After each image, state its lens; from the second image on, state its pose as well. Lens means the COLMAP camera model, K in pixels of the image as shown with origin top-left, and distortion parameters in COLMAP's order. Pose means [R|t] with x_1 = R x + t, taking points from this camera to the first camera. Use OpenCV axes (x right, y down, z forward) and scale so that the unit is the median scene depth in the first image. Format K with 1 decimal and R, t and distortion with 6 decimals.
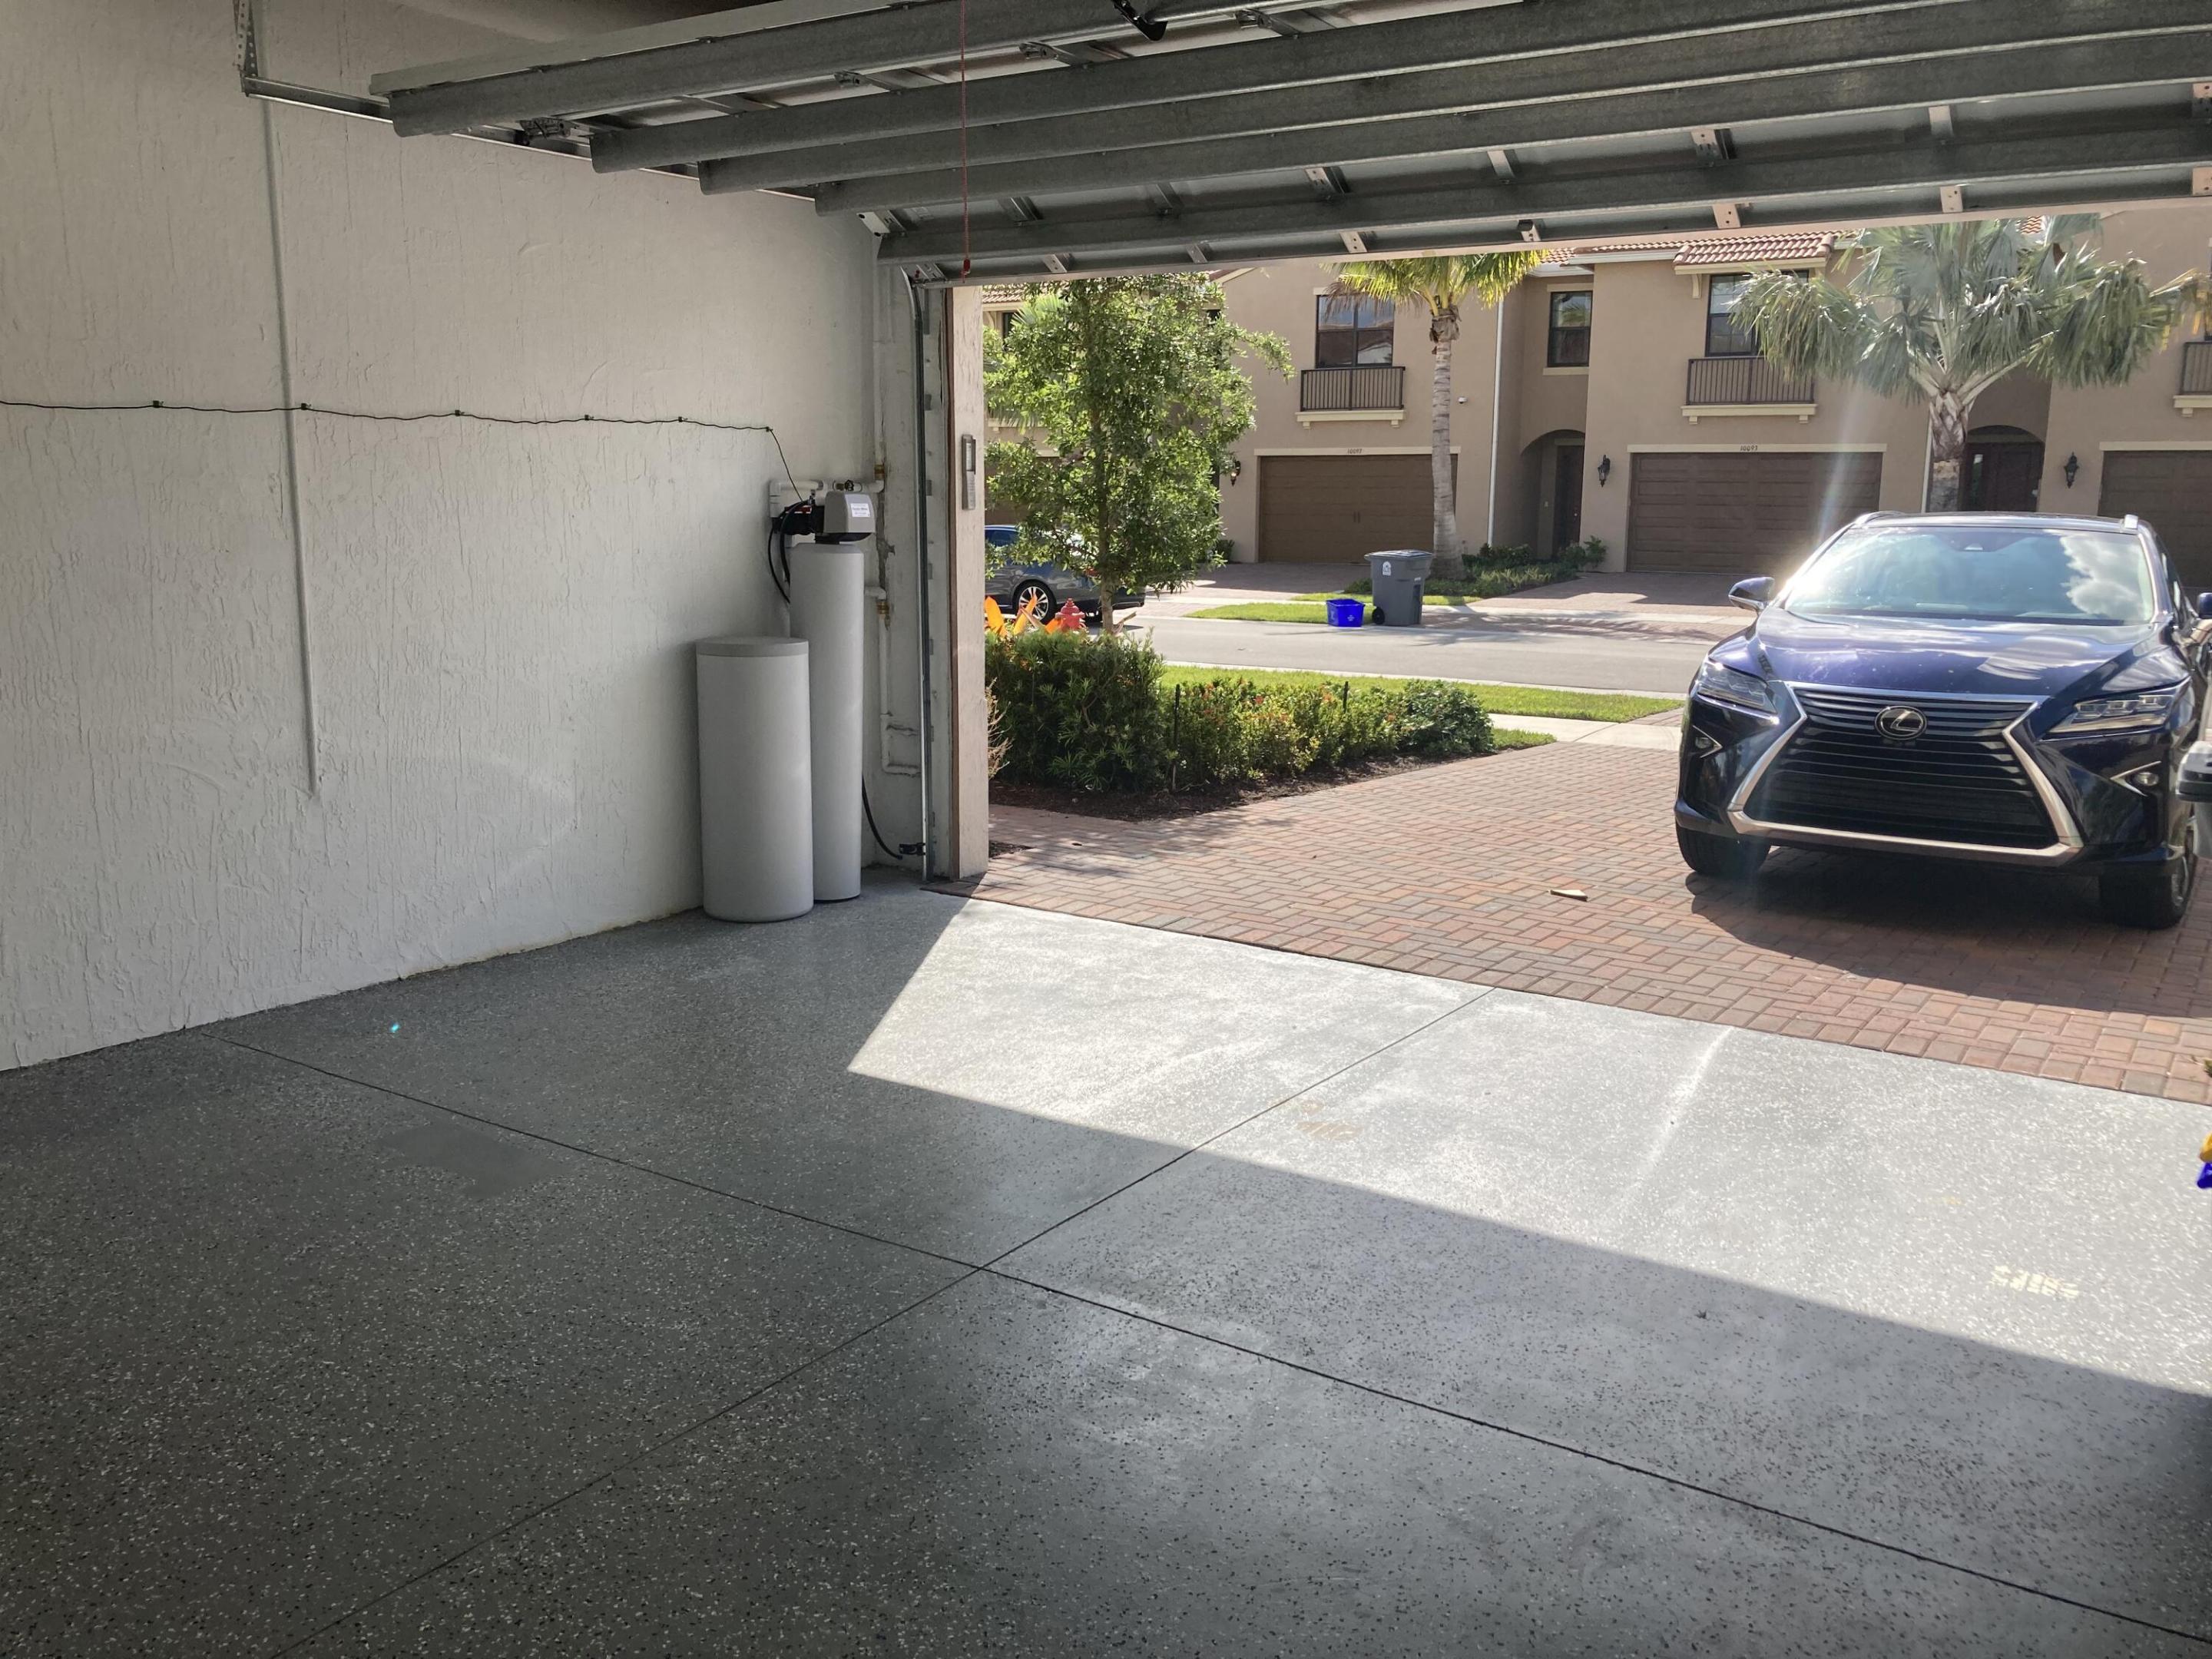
lens RADIAL K [[1803.7, 0, 1104.9], [0, 1803.7, 828.5], [0, 0, 1]] dist [0.000137, 0.000769]
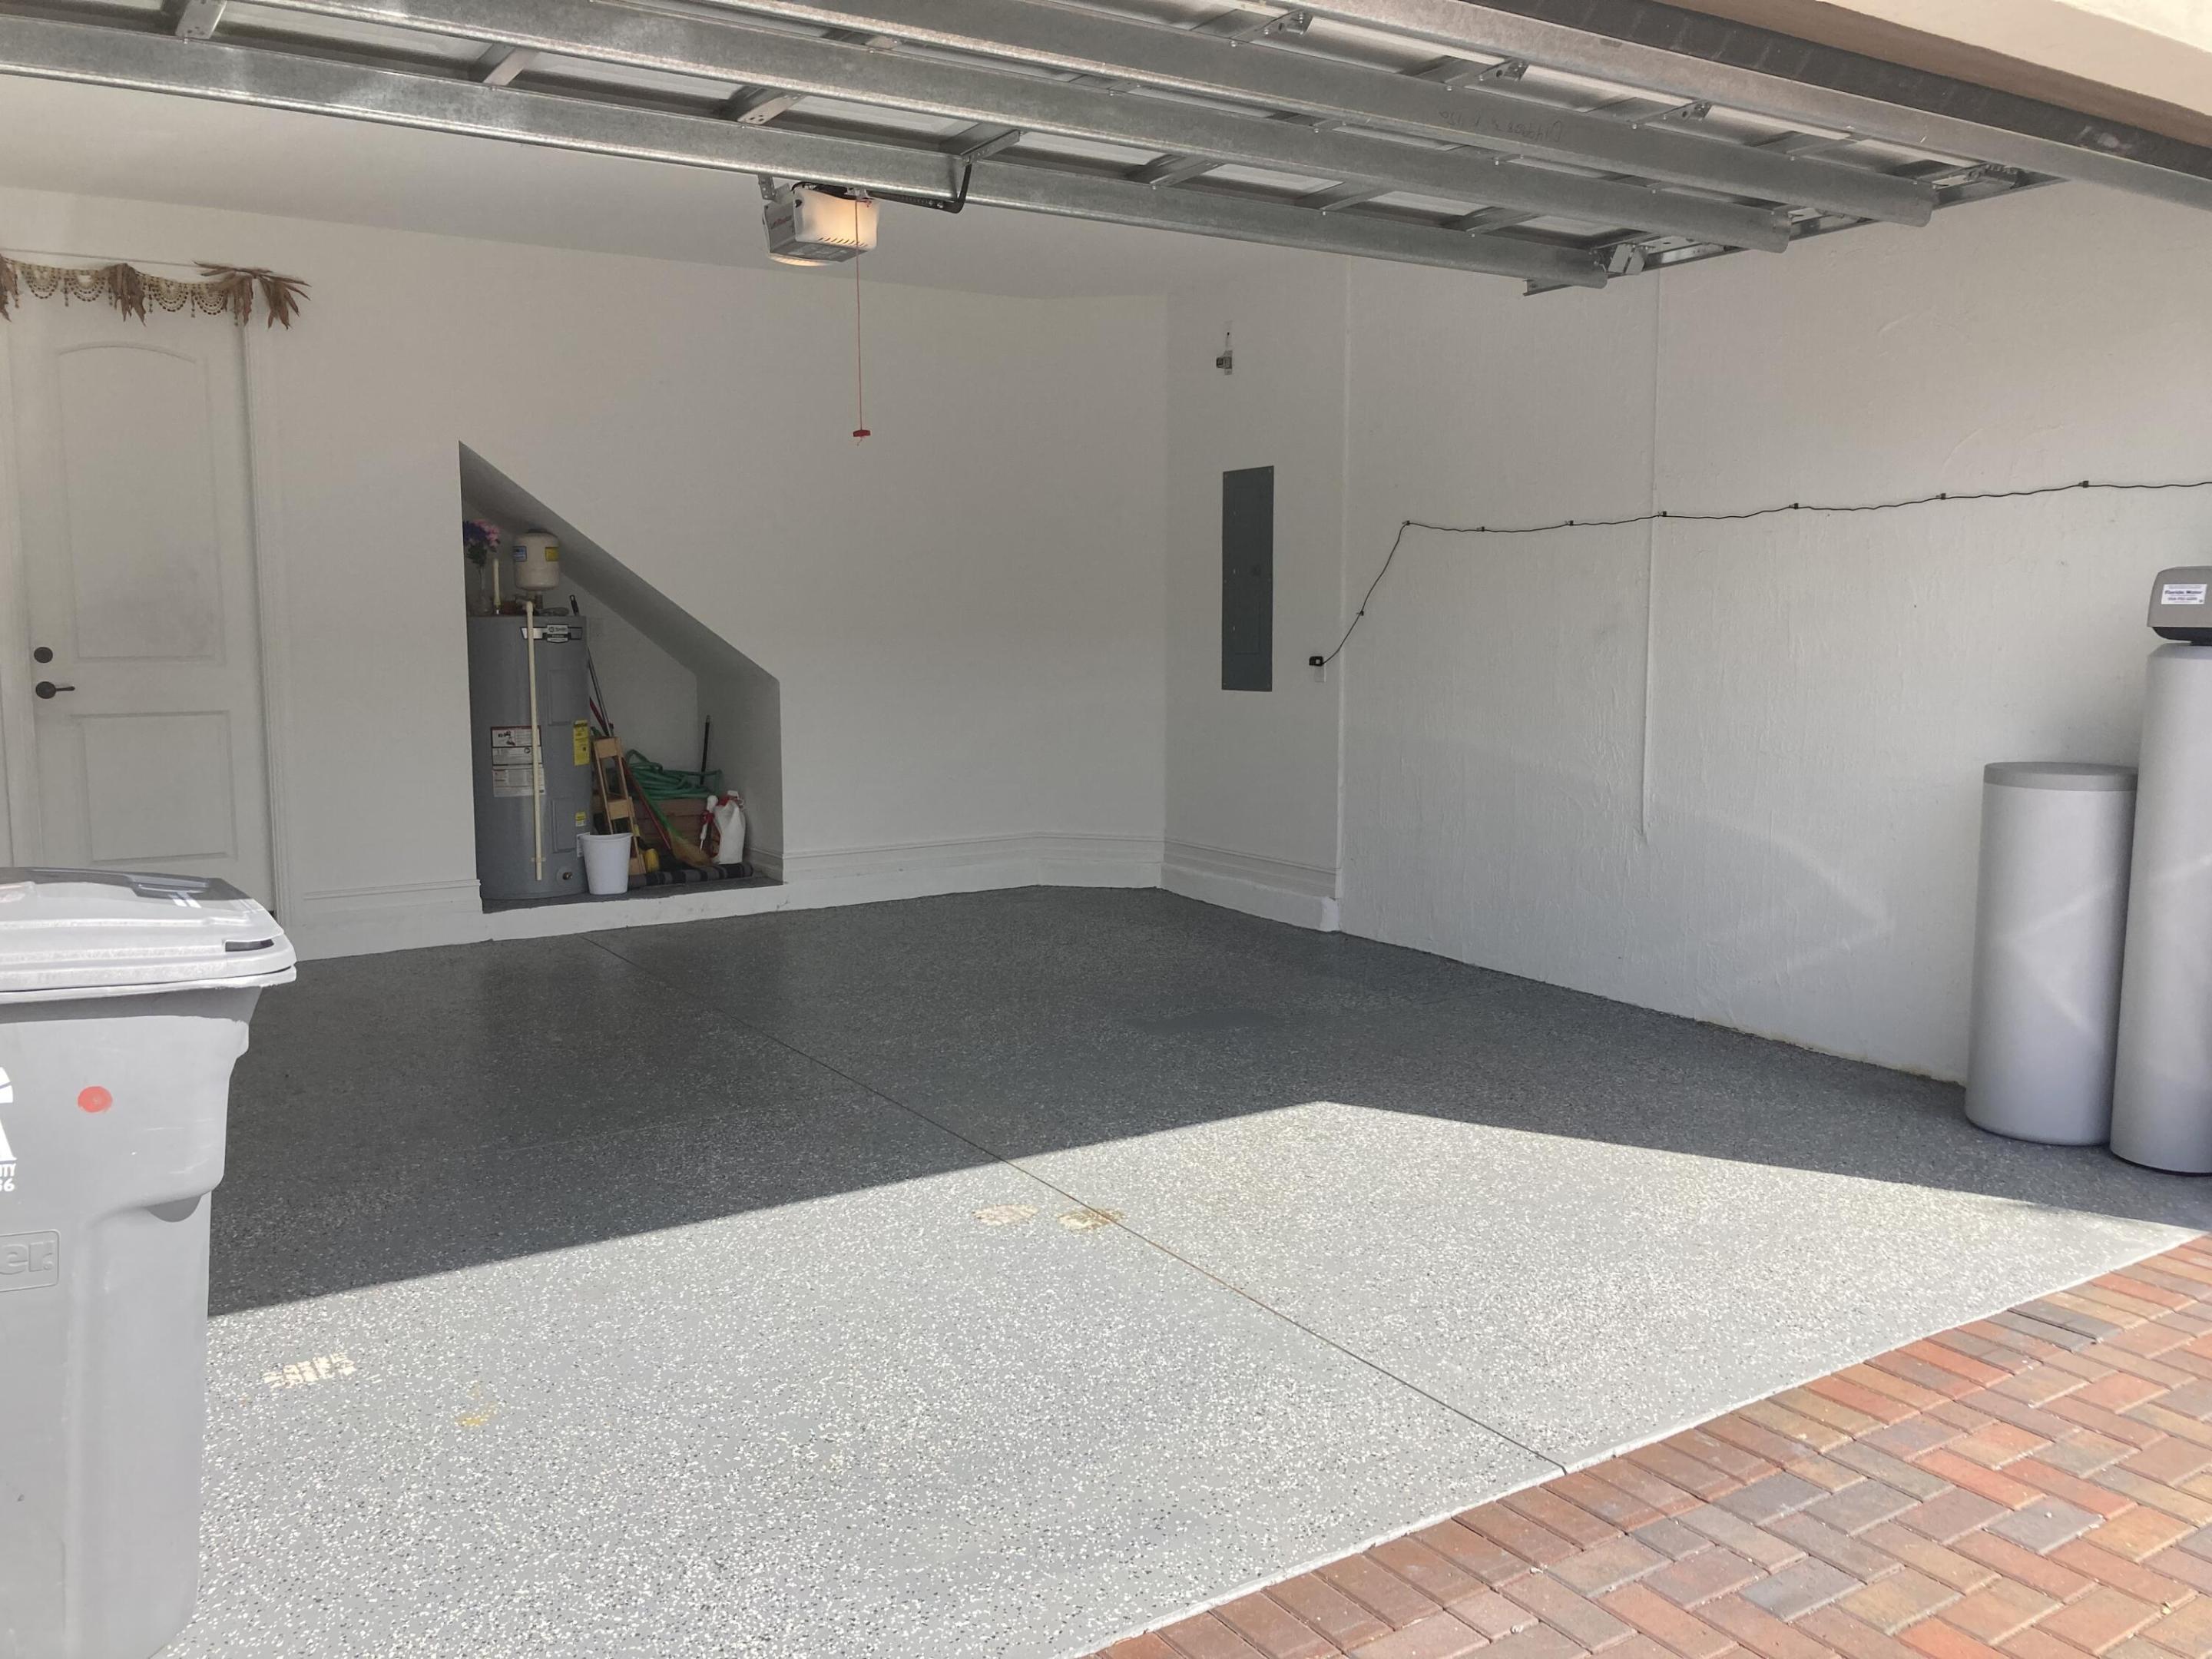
lens RADIAL K [[1803.7, 0, 1103.9], [0, 1803.7, 830.2], [0, 0, 1]] dist [0.000137, 0.000769]
pose [[-0.392882, 0.106026, -0.913456, 1.052279], [-0.172108, 0.967301, 0.186300, -0.242484], [0.903340, 0.230407, -0.361787, 1.465723]]
